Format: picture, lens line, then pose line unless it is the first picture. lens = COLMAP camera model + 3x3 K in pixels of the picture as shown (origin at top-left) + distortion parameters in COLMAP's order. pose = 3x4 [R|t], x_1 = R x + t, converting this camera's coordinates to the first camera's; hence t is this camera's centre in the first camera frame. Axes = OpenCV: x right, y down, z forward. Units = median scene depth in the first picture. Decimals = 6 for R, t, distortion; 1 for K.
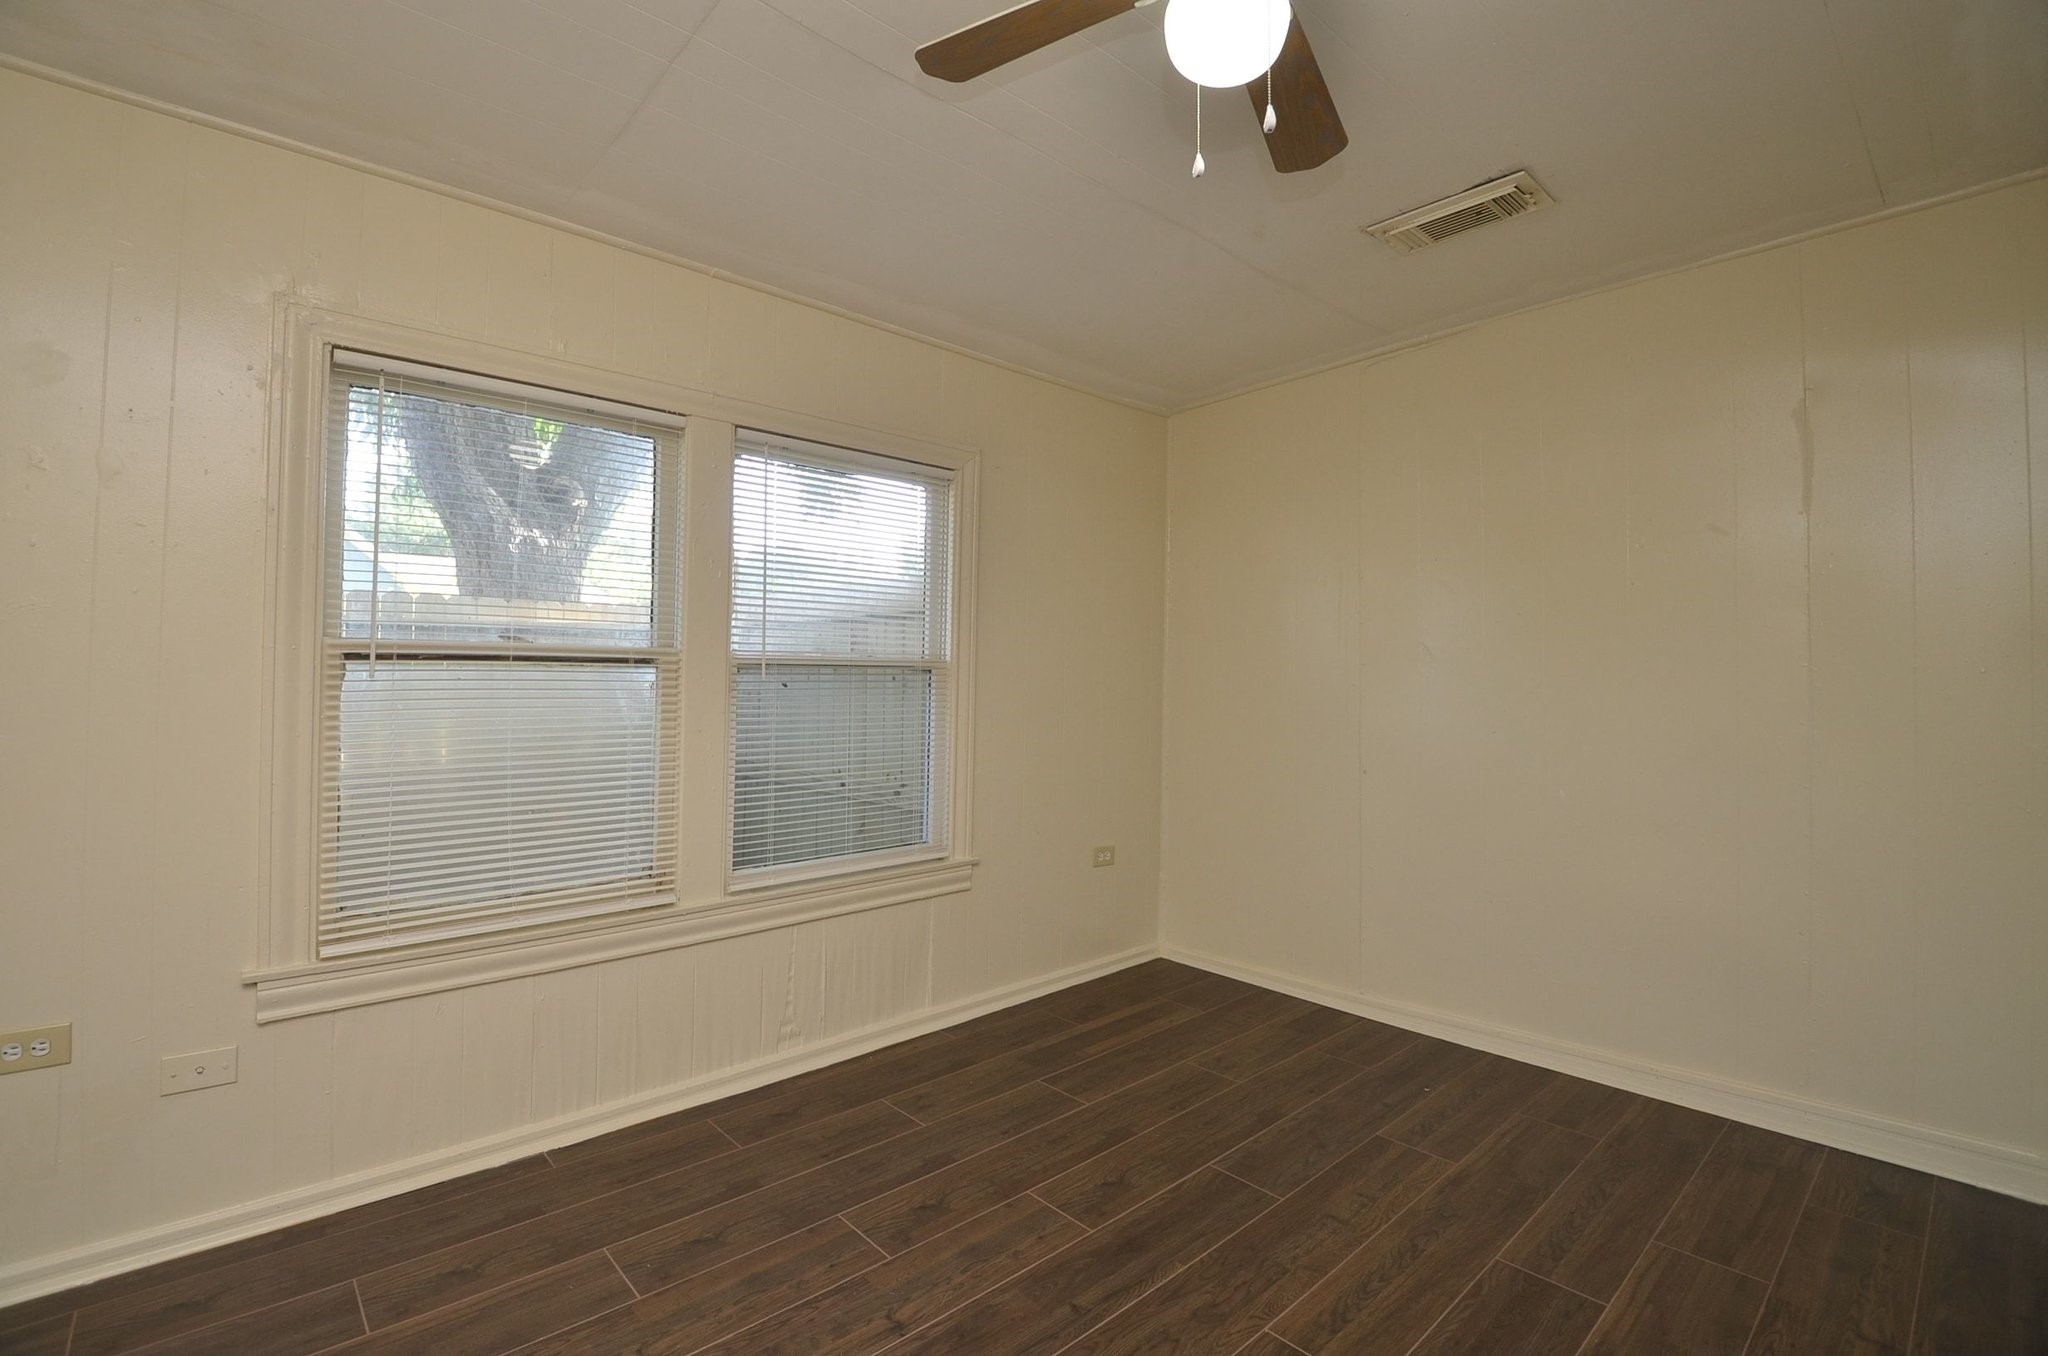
lens RADIAL K [[914.1, 0, 1001.5], [0, 914.1, 663.1], [0, 0, 1]] dist [-0.017377, -0.007284]
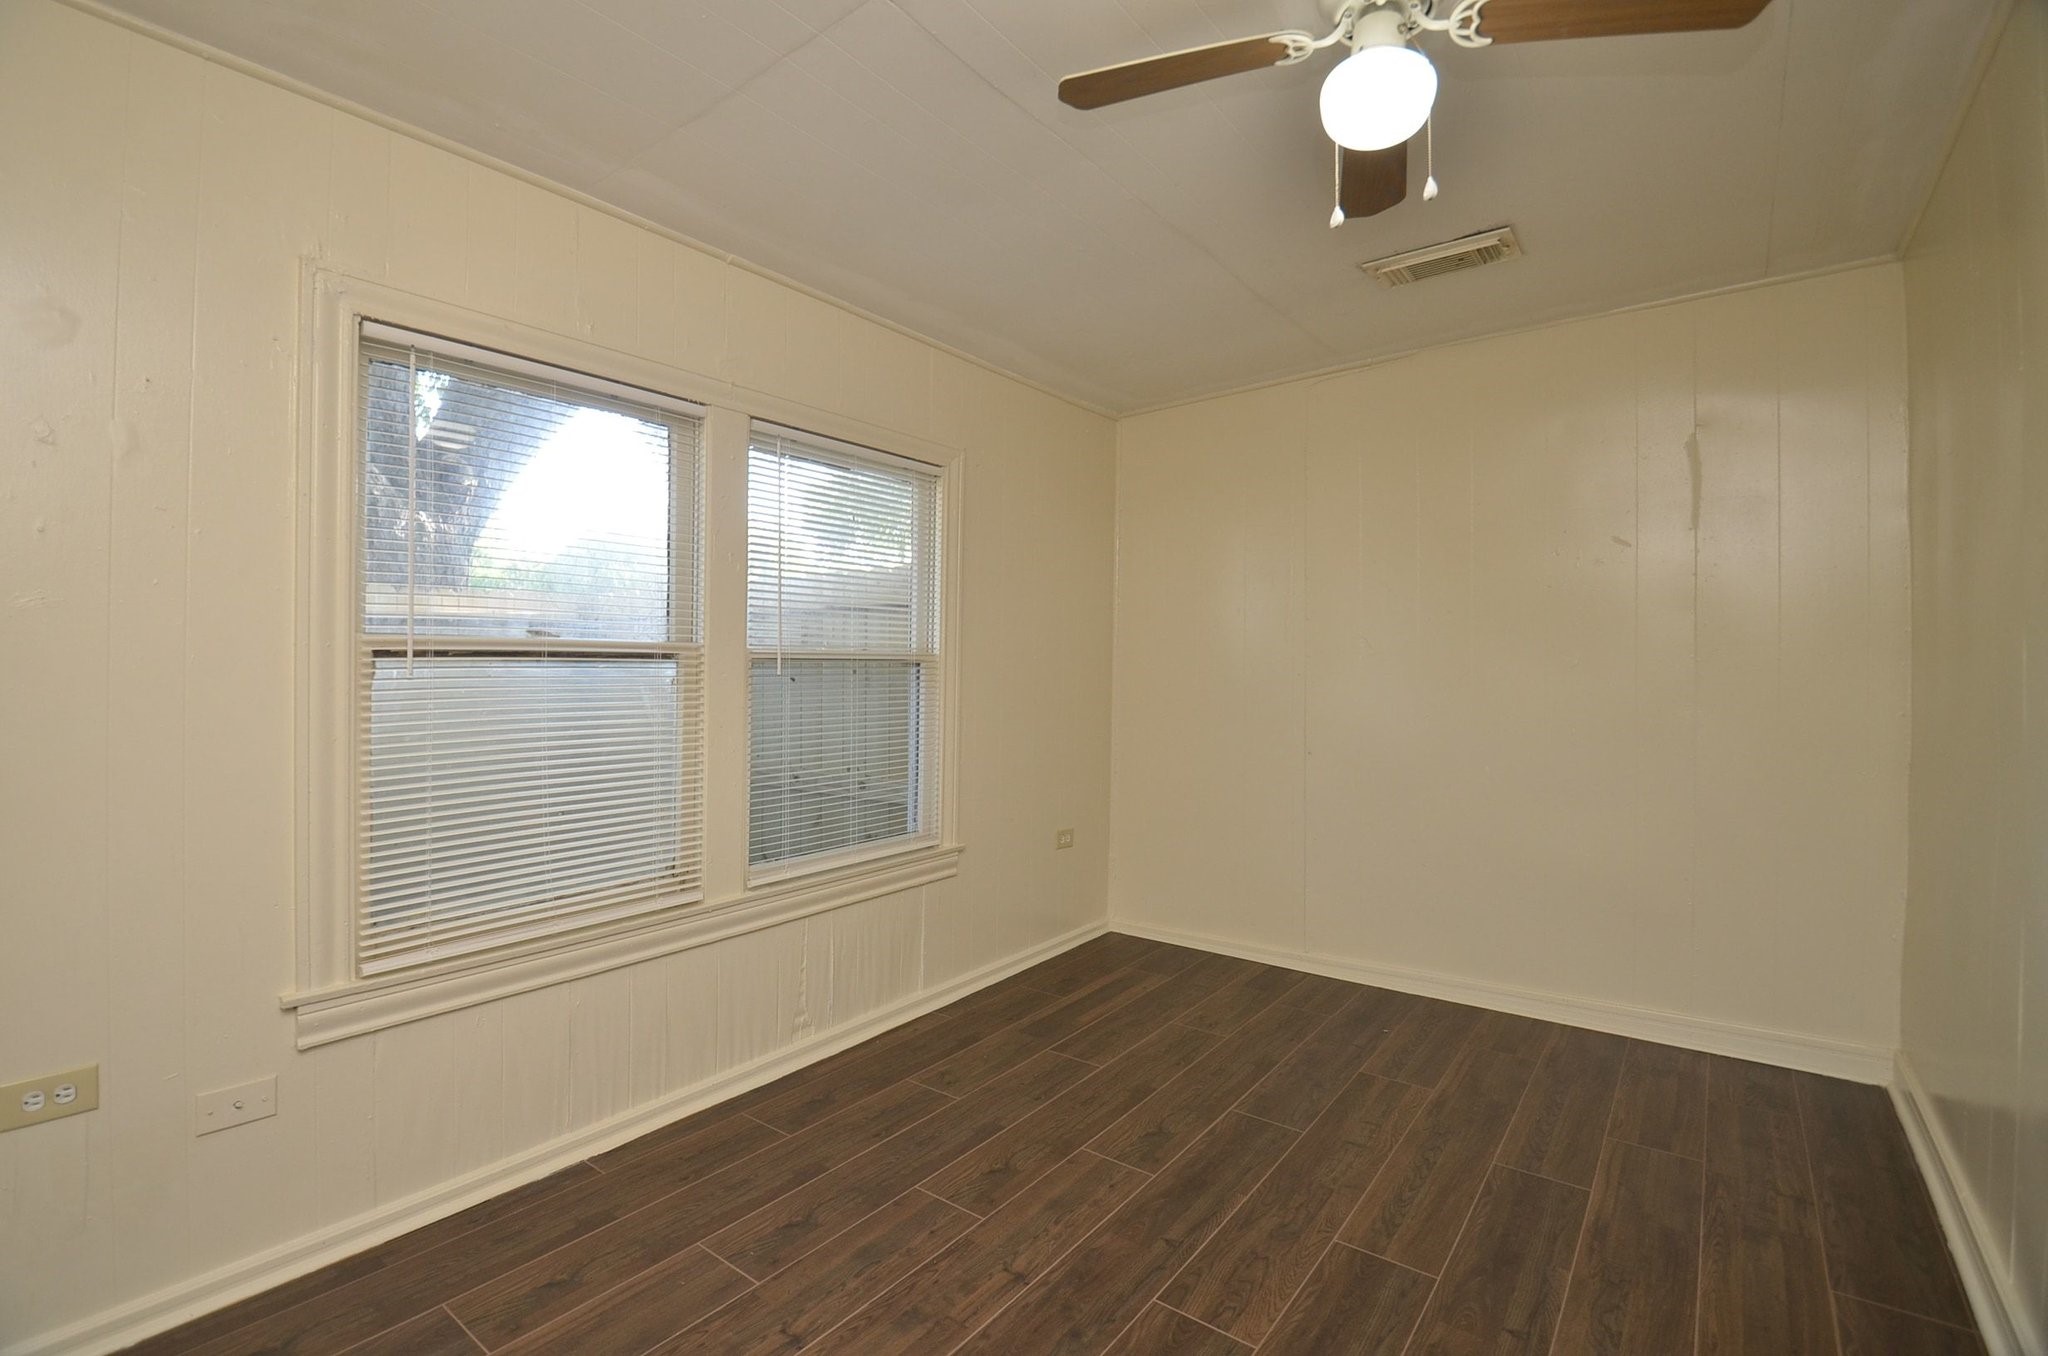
lens RADIAL K [[914.1, 0, 1004.8], [0, 914.1, 674.2], [0, 0, 1]] dist [-0.017377, -0.007284]
pose [[0.984421, -0.006888, 0.175695, -0.243061], [0.002489, 0.999678, 0.025247, -0.007783], [-0.175813, -0.024417, 0.984121, -0.031024]]
